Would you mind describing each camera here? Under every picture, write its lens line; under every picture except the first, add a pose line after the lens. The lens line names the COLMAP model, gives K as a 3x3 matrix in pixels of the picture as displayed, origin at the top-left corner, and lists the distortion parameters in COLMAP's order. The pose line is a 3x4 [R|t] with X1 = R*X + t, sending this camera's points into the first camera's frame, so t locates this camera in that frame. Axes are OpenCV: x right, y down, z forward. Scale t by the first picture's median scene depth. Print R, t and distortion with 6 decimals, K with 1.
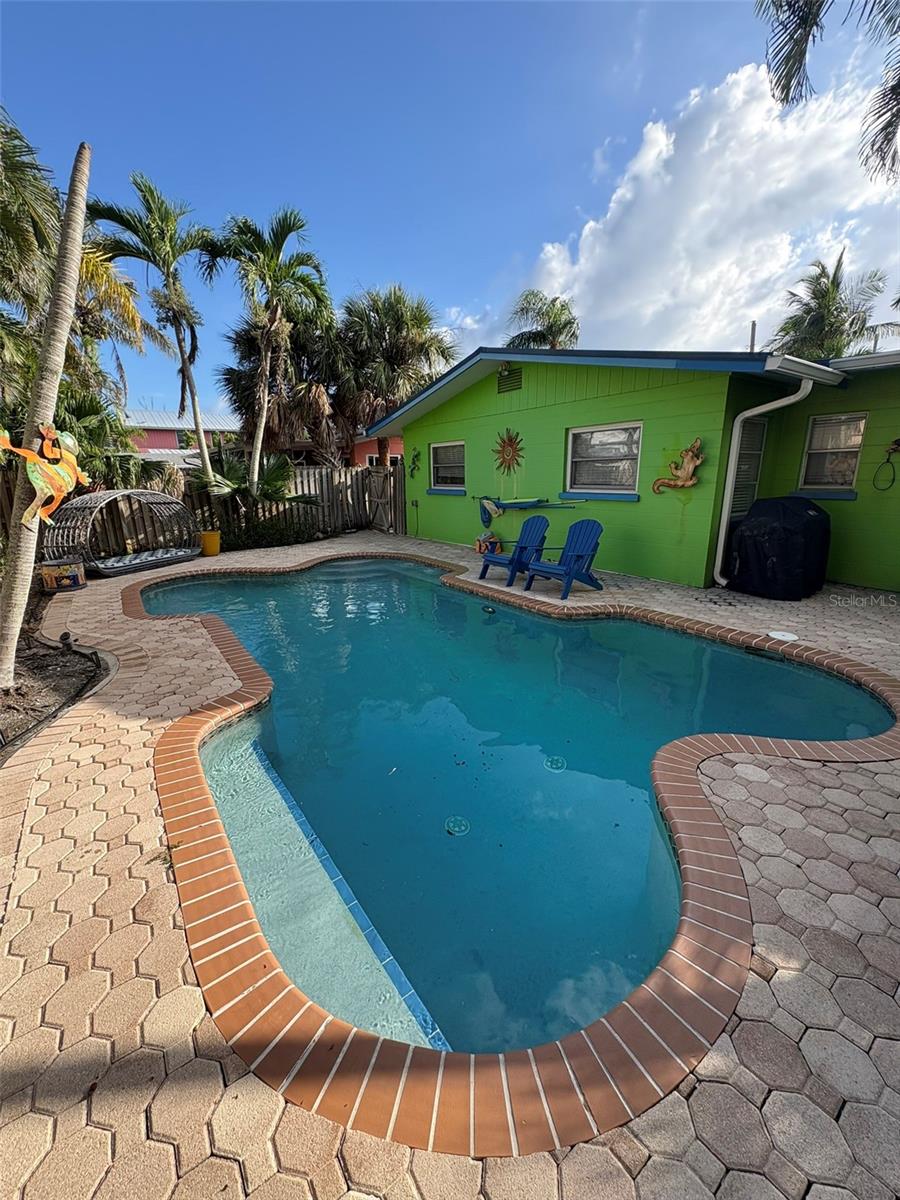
lens RADIAL K [[481.8, 0, 453.3], [0, 481.8, 601.7], [0, 0, 1]] dist [0.003679, 0.001089]
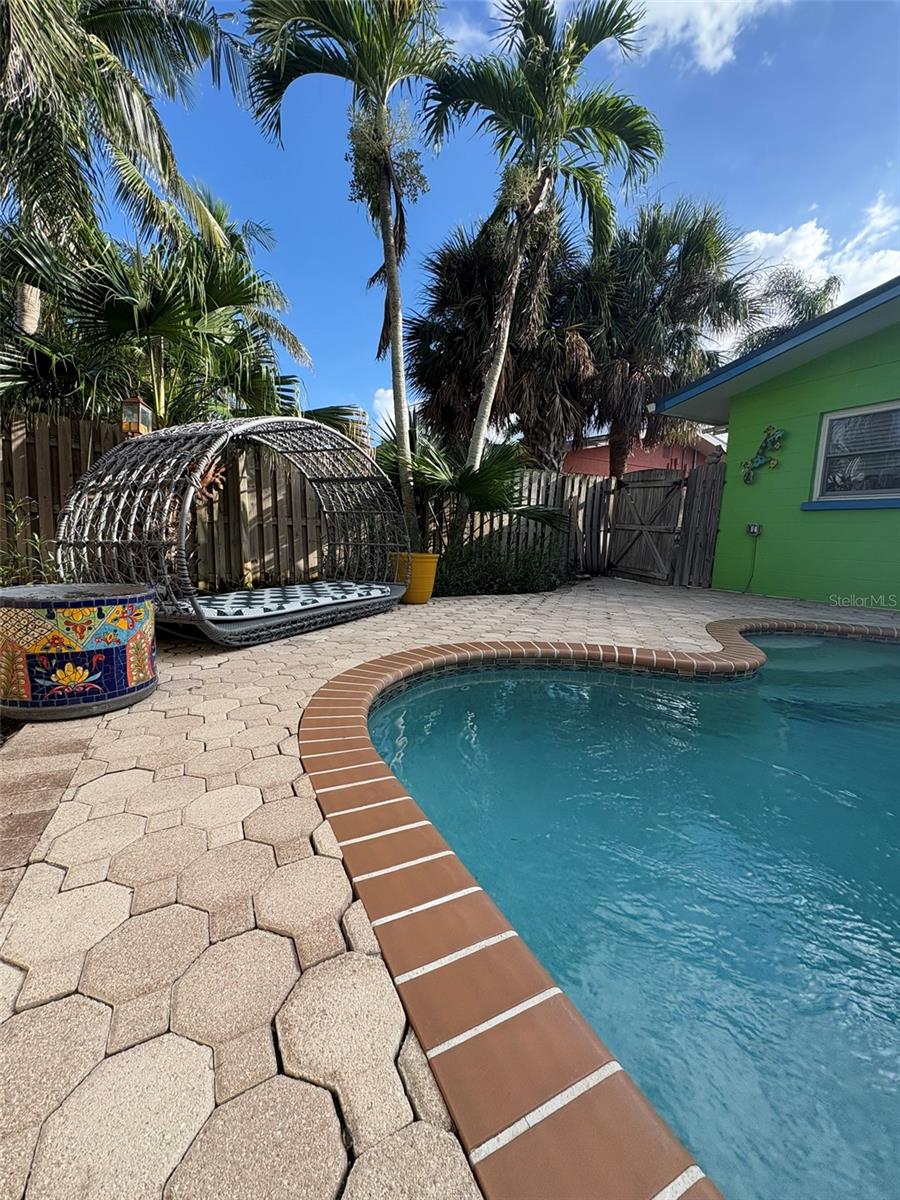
lens RADIAL K [[481.8, 0, 453.2], [0, 481.8, 601.6], [0, 0, 1]] dist [0.003679, 0.001089]
pose [[0.989831, 0.070993, -0.123270, -0.382432], [-0.085307, 0.989693, -0.115023, -0.042484], [0.113834, 0.124369, 0.985685, 0.506989]]
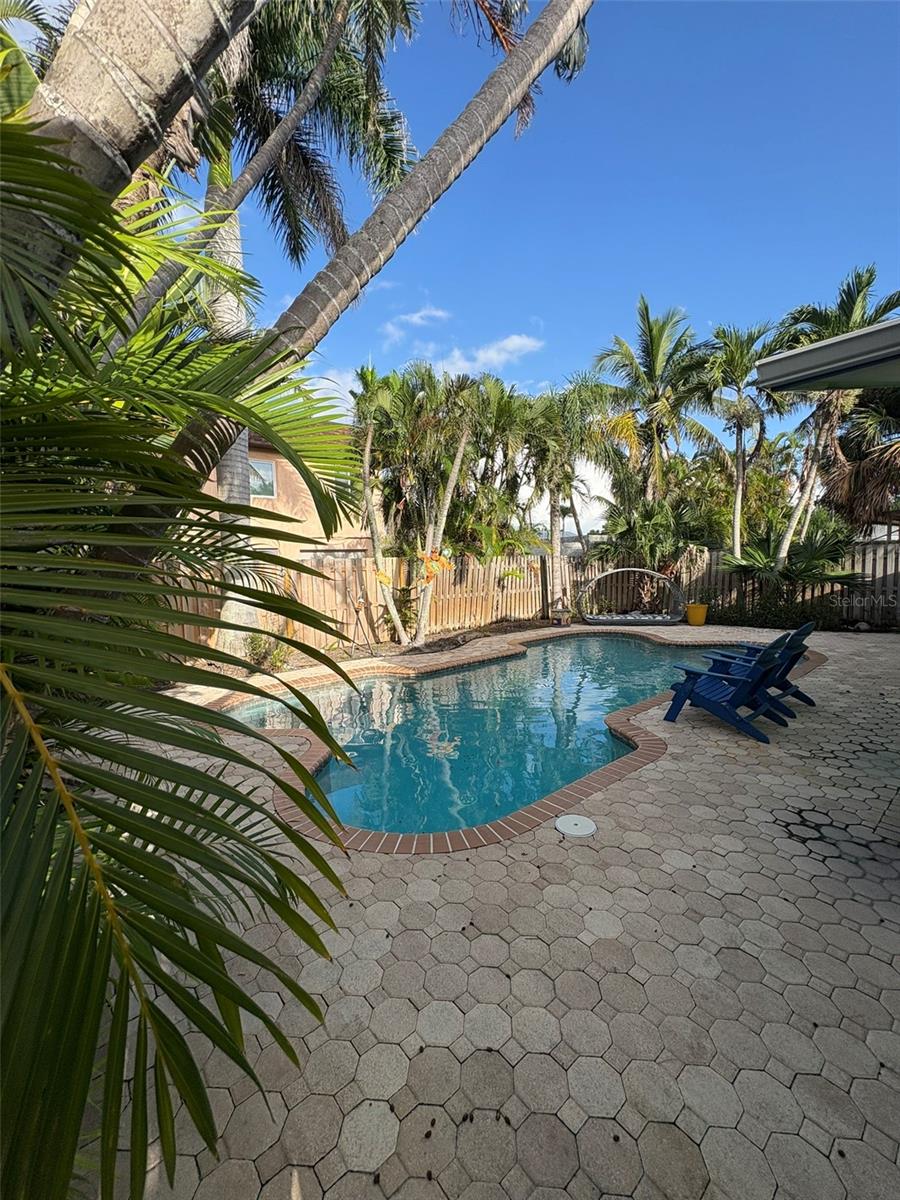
lens RADIAL K [[481.8, 0, 454.9], [0, 481.8, 597.9], [0, 0, 1]] dist [0.003679, 0.001089]
pose [[0.092540, 0.094682, -0.991197, 0.524586], [-0.235996, 0.969190, 0.070547, -0.094374], [0.967338, 0.227390, 0.112034, 0.289586]]
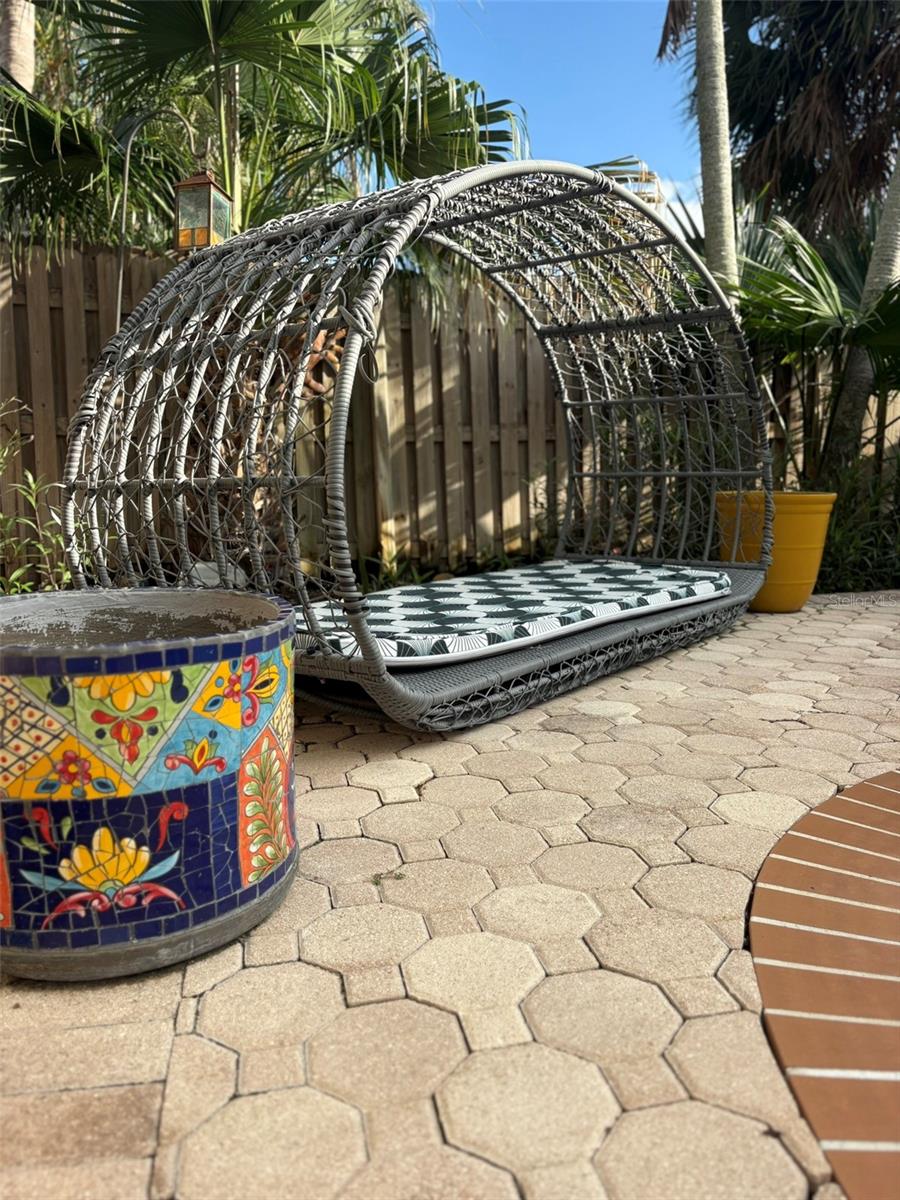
lens RADIAL K [[917.7, 0, 451.1], [0, 917.7, 602.1], [0, 0, 1]] dist [0.033798, -0.031910]
pose [[0.914391, 0.080184, -0.396811, -0.444441], [-0.117138, 0.990664, -0.069742, -0.052429], [0.387514, 0.110253, 0.915247, 0.563173]]
